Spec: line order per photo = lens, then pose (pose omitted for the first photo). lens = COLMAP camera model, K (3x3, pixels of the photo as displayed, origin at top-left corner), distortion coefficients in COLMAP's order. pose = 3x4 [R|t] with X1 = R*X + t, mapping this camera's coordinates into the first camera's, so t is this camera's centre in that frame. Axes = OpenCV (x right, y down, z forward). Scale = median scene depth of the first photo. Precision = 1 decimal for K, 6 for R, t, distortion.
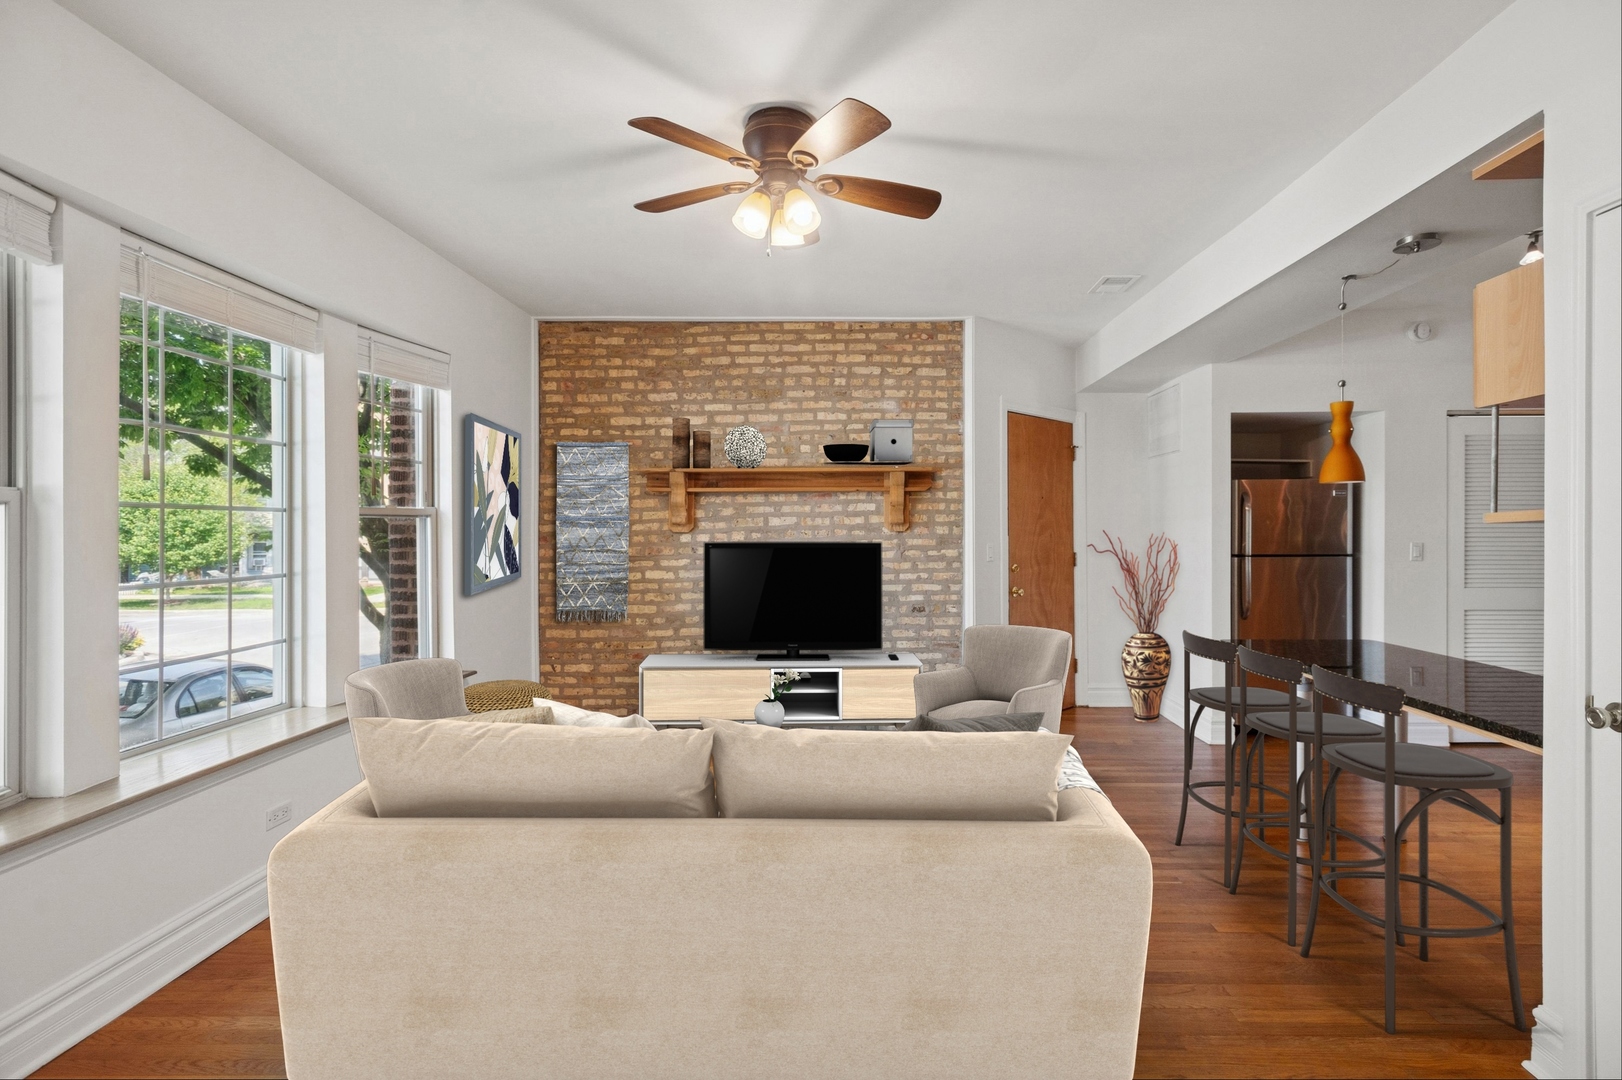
lens RADIAL K [[762.0, 0, 798.1], [0, 762.0, 535.0], [0, 0, 1]] dist [-0.001528, -0.000054]
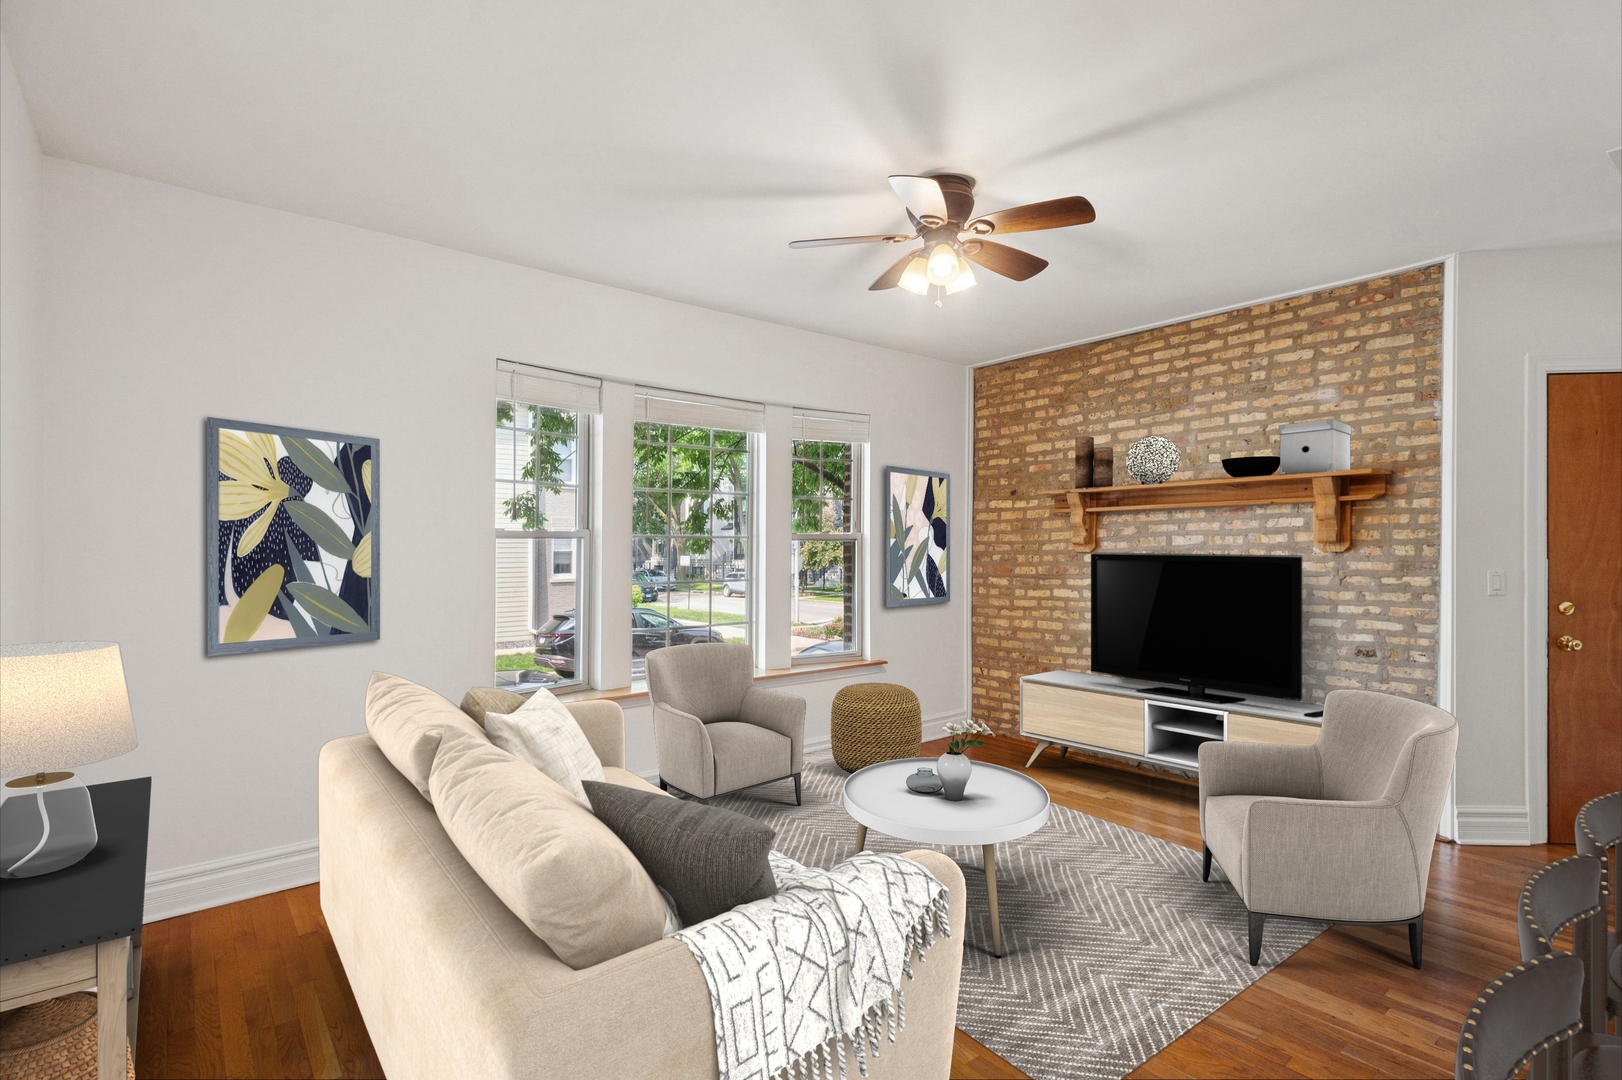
lens RADIAL K [[762.0, 0, 820.4], [0, 762.0, 546.8], [0, 0, 1]] dist [-0.001528, -0.000054]
pose [[0.645073, -0.001669, -0.764119, 0.390549], [-0.004779, 0.999969, -0.006218, -0.002562], [0.764106, 0.007662, 0.645045, 0.080619]]
